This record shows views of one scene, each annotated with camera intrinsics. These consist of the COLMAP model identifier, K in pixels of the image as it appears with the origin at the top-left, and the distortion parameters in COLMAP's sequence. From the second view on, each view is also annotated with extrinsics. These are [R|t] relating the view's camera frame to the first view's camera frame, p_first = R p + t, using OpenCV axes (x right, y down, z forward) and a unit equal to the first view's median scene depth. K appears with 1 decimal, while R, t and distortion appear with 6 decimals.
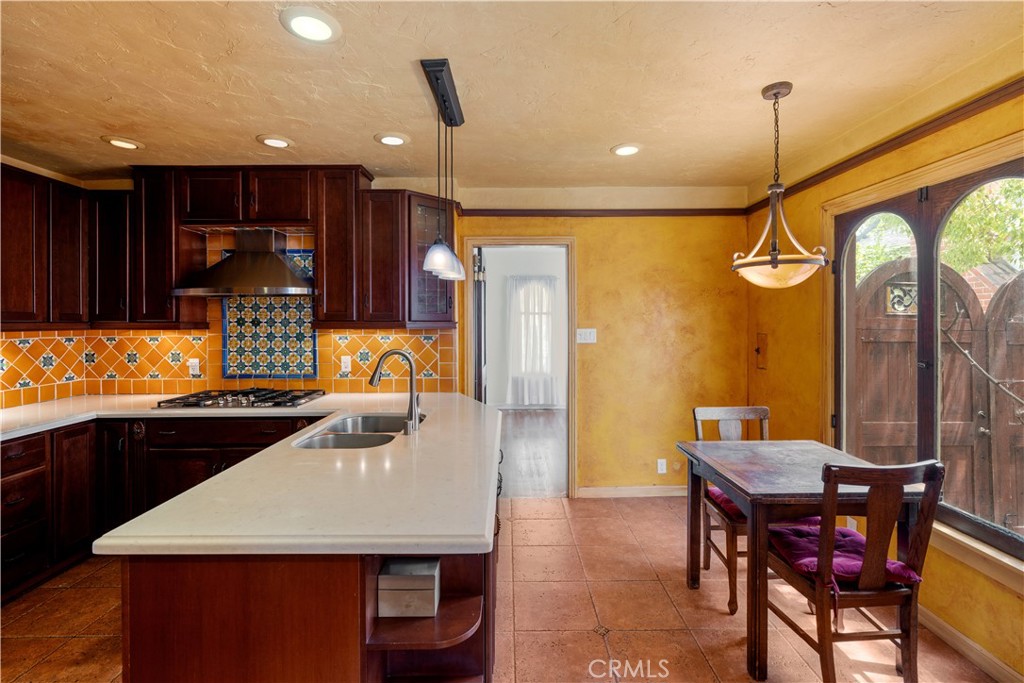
lens RADIAL K [[466.2, 0, 507.8], [0, 466.2, 320.6], [0, 0, 1]] dist [0.001032, 0.000558]
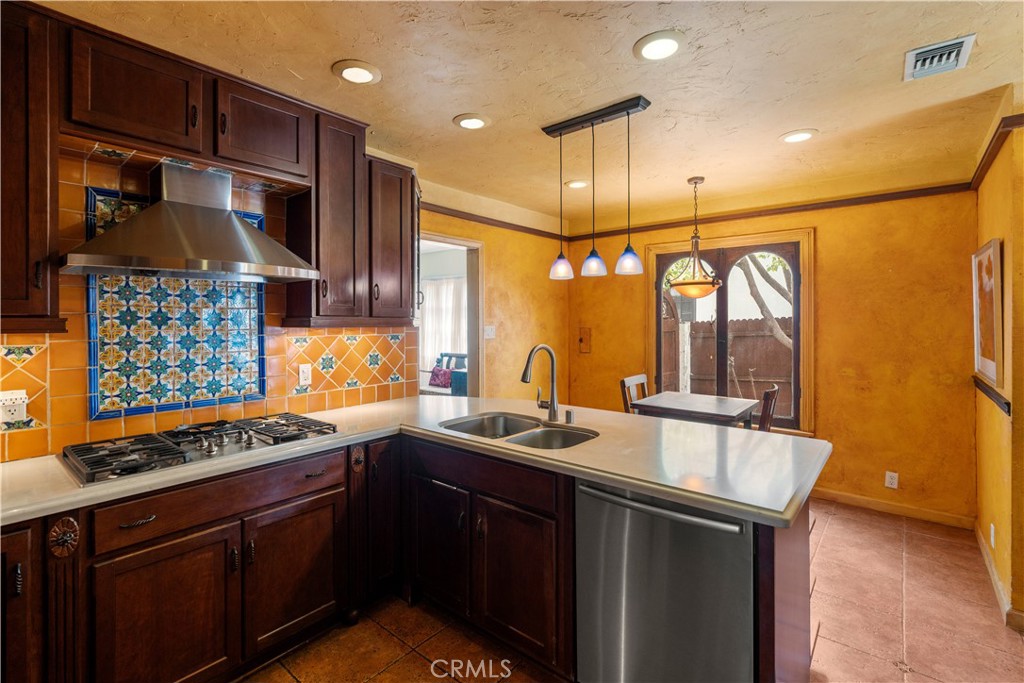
lens RADIAL K [[466.2, 0, 507.8], [0, 466.2, 320.6], [0, 0, 1]] dist [0.001032, 0.000558]
pose [[0.649996, 0.000340, 0.759937, -0.706498], [-0.000205, 1.000000, -0.000272, 0.006052], [-0.759937, 0.000021, 0.649996, 0.265495]]
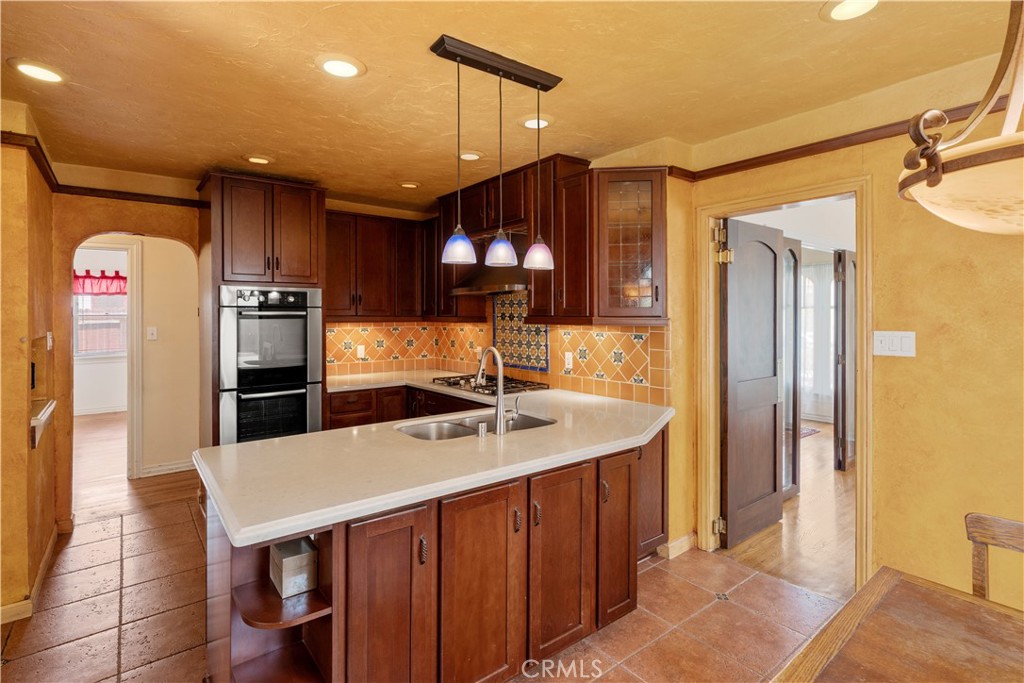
lens RADIAL K [[495.5, 0, 512.5], [0, 495.5, 314.3], [0, 0, 1]] dist [0.000348, 0.000184]
pose [[0.614714, 0.001496, -0.788749, 0.394099], [-0.000364, 0.999999, 0.001613, -0.004366], [0.788750, -0.000705, 0.614713, 0.275391]]
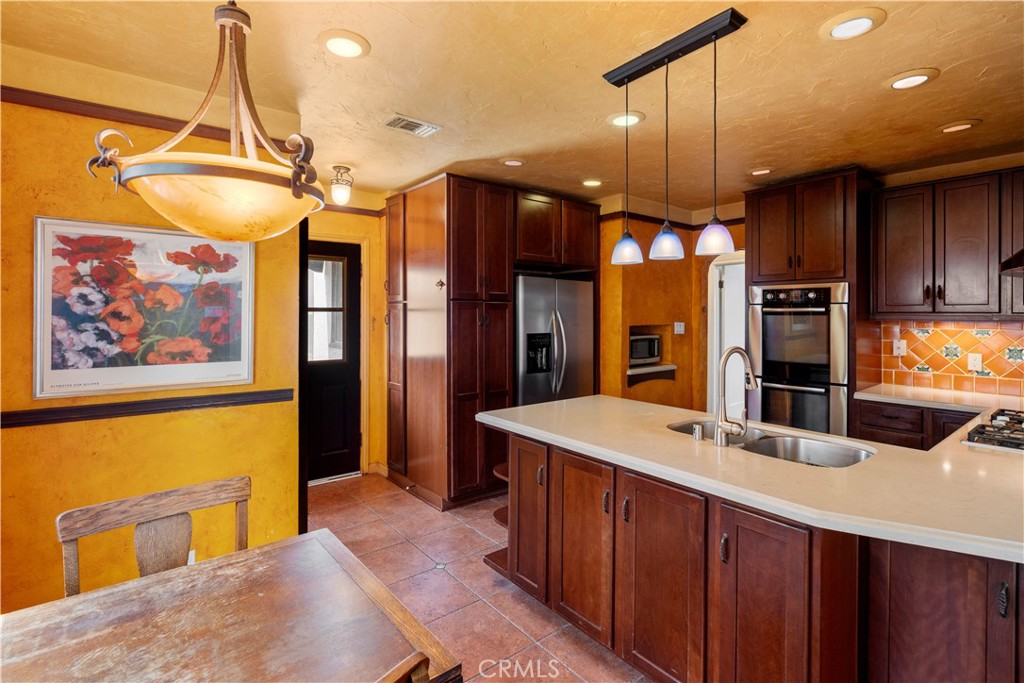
lens RADIAL K [[495.5, 0, 512.5], [0, 495.5, 314.3], [0, 0, 1]] dist [0.000348, 0.000184]
pose [[-0.784182, 0.003358, -0.620522, 0.414787], [0.000693, 0.999989, 0.004536, -0.000439], [0.620530, 0.003127, -0.784176, 0.972685]]
